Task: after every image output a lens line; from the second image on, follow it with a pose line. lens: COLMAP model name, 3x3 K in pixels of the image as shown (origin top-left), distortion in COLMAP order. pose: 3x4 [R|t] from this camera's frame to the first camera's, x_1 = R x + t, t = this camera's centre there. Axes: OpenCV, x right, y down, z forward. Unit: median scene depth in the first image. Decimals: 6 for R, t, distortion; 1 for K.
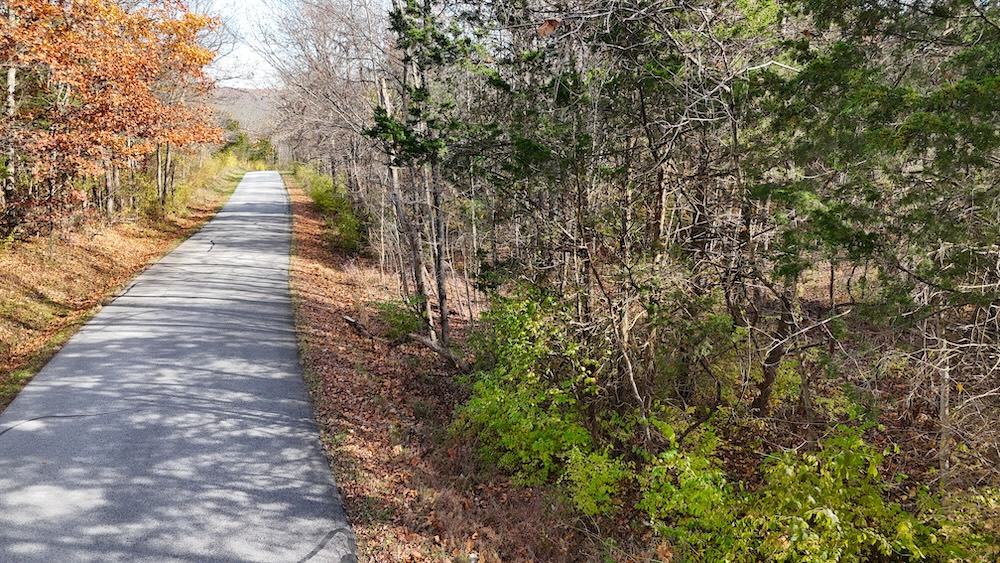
lens RADIAL K [[704.6, 0, 499.9], [0, 704.6, 281.3], [0, 0, 1]] dist [0.000549, 0.000569]
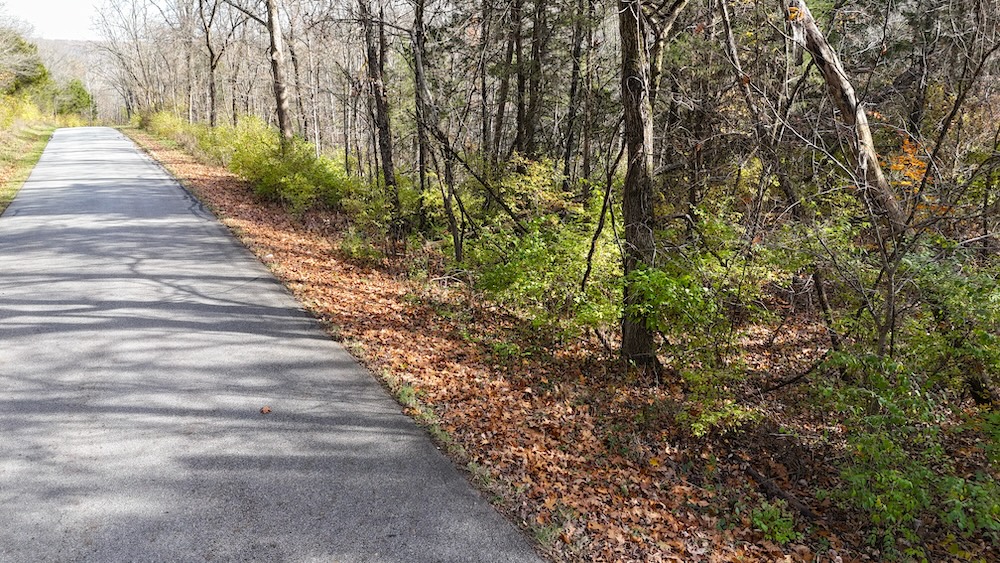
lens RADIAL K [[704.6, 0, 500.1], [0, 704.6, 281.8], [0, 0, 1]] dist [0.000549, 0.000569]
pose [[0.976429, -0.065982, 0.205504, -0.120807], [0.053059, 0.996288, 0.067780, -0.041397], [-0.209214, -0.055278, 0.976306, 0.317772]]
